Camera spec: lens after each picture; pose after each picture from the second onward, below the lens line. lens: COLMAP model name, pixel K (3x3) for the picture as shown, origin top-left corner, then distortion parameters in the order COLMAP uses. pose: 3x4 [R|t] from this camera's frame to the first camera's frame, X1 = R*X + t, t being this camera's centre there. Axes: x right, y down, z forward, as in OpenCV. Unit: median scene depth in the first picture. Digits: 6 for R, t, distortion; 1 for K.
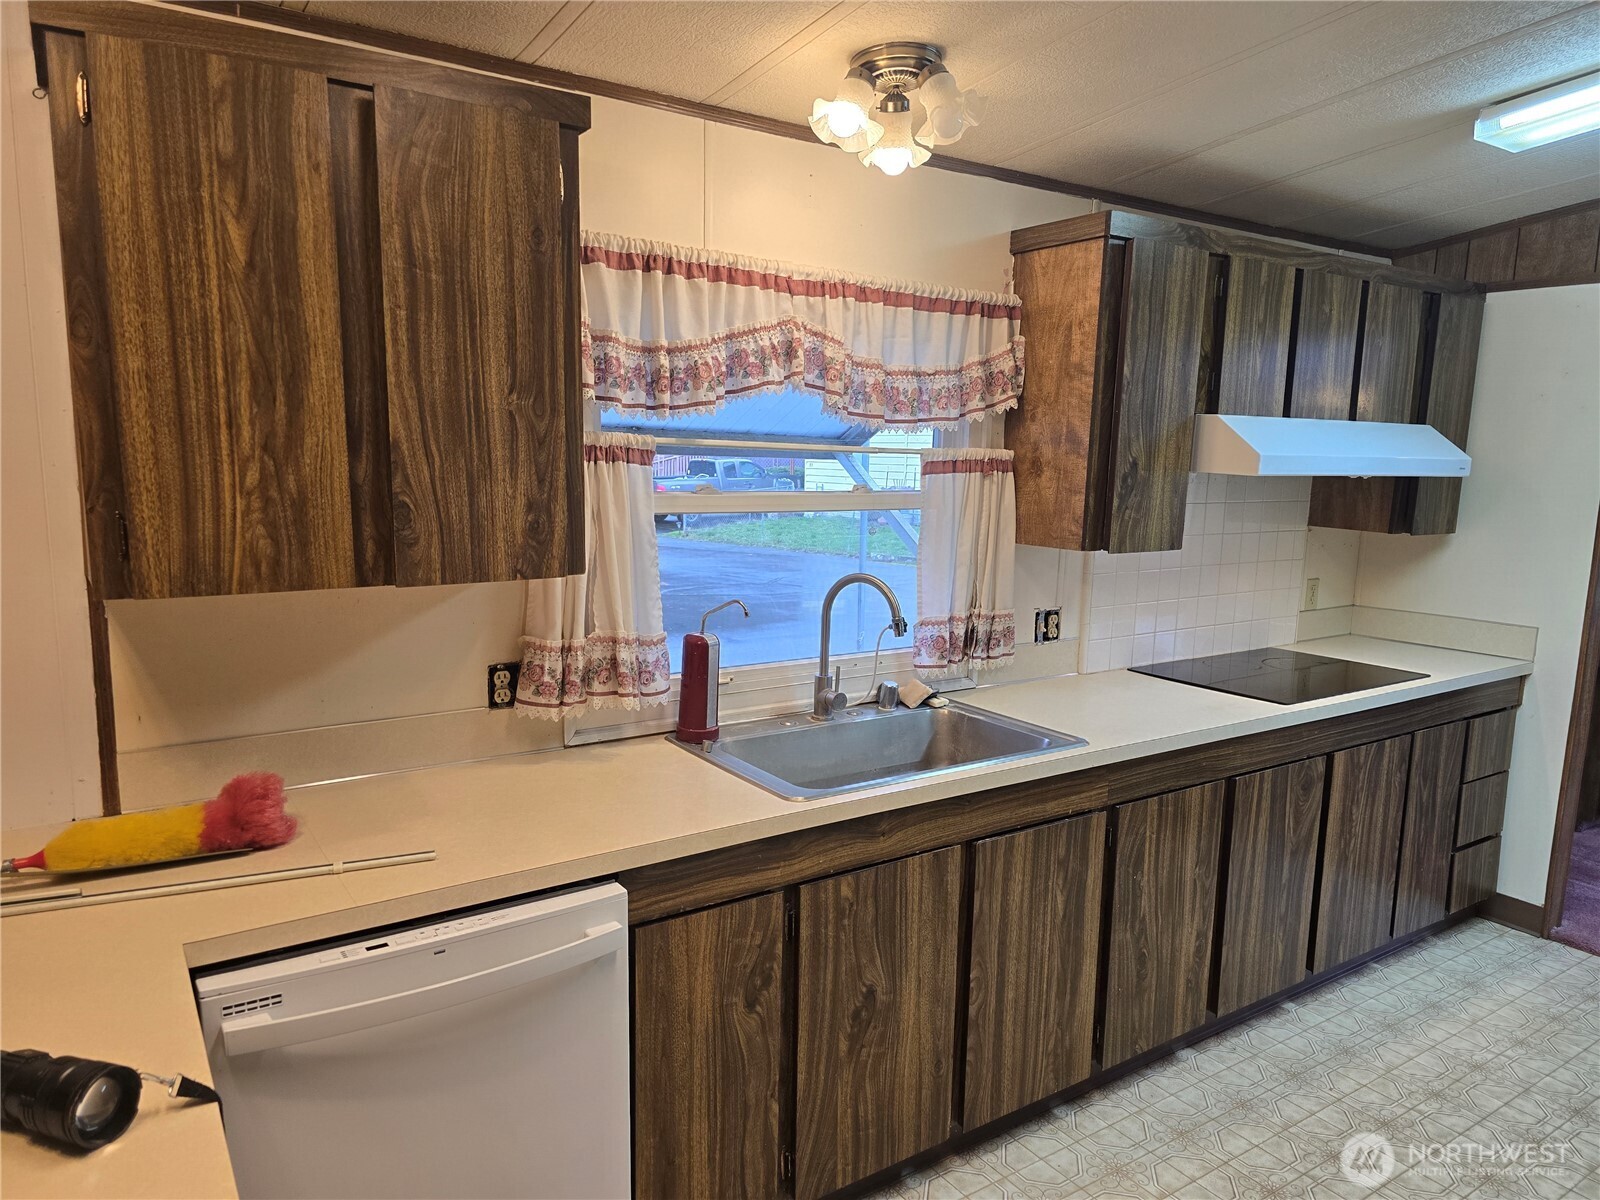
lens RADIAL K [[1067.7, 0, 799.1], [0, 1067.7, 616.9], [0, 0, 1]] dist [0.066272, -0.061481]
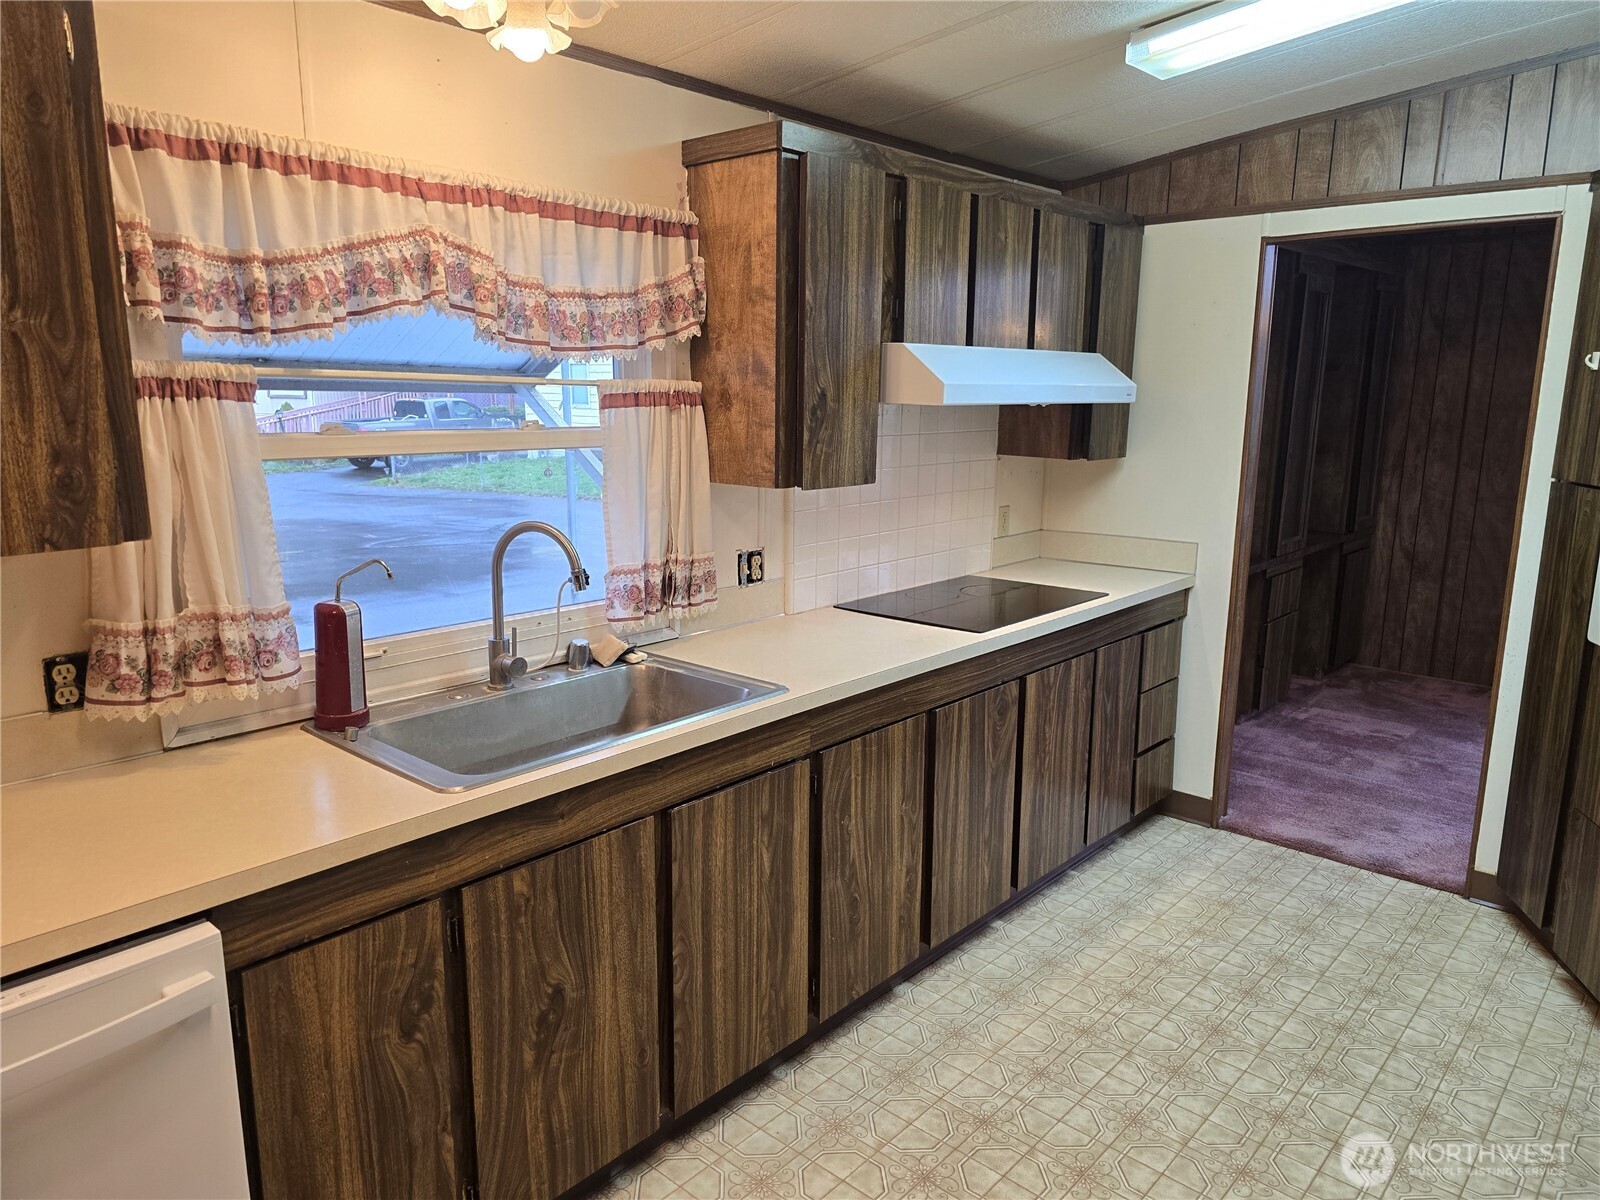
lens RADIAL K [[1071.6, 0, 796.5], [0, 1071.6, 599.1], [0, 0, 1]] dist [0.076033, -0.075426]
pose [[0.970070, -0.061726, 0.234851, 0.059217], [0.052552, 0.997598, 0.045130, -0.005759], [-0.237072, -0.031437, 0.970983, 0.078462]]
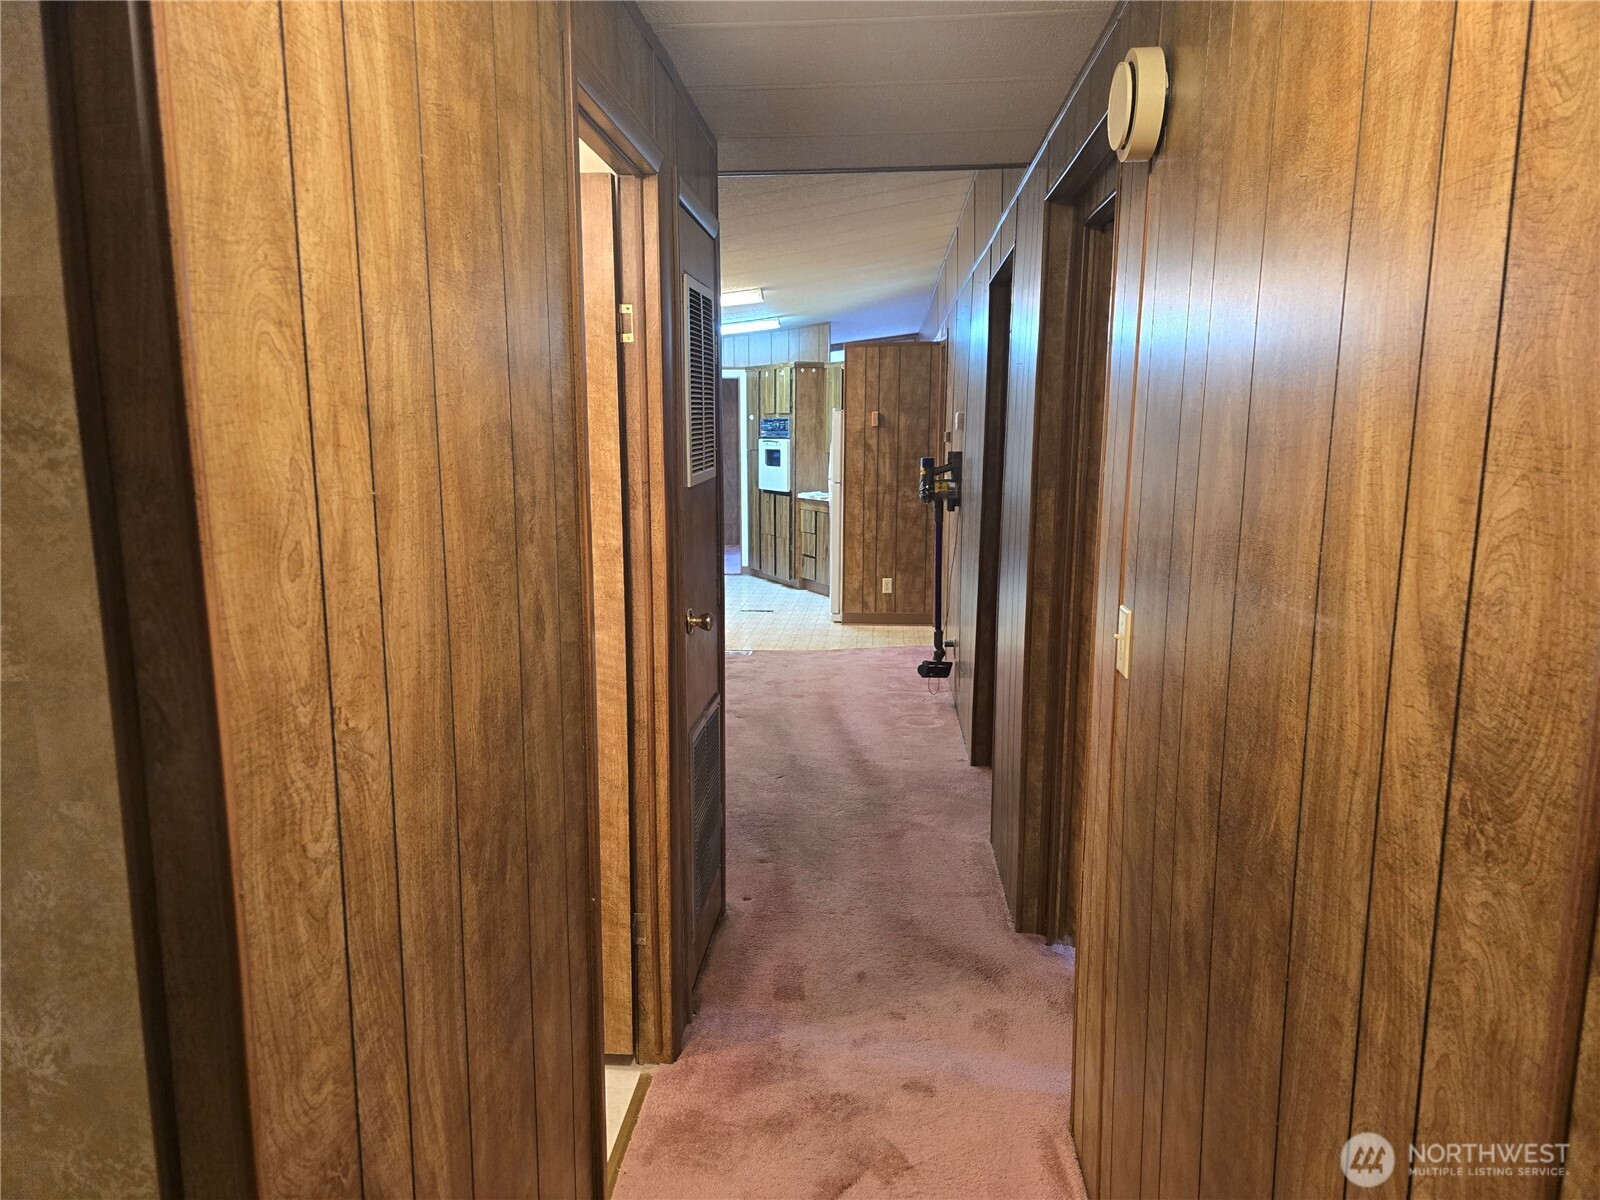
lens RADIAL K [[1071.6, 0, 796.5], [0, 1071.6, 599.1], [0, 0, 1]] dist [0.076033, -0.075426]
pose [[0.622803, -0.144331, 0.768951, -2.221039], [0.139104, 0.987605, 0.072706, 0.280338], [-0.769913, 0.061682, 0.635161, -1.888018]]
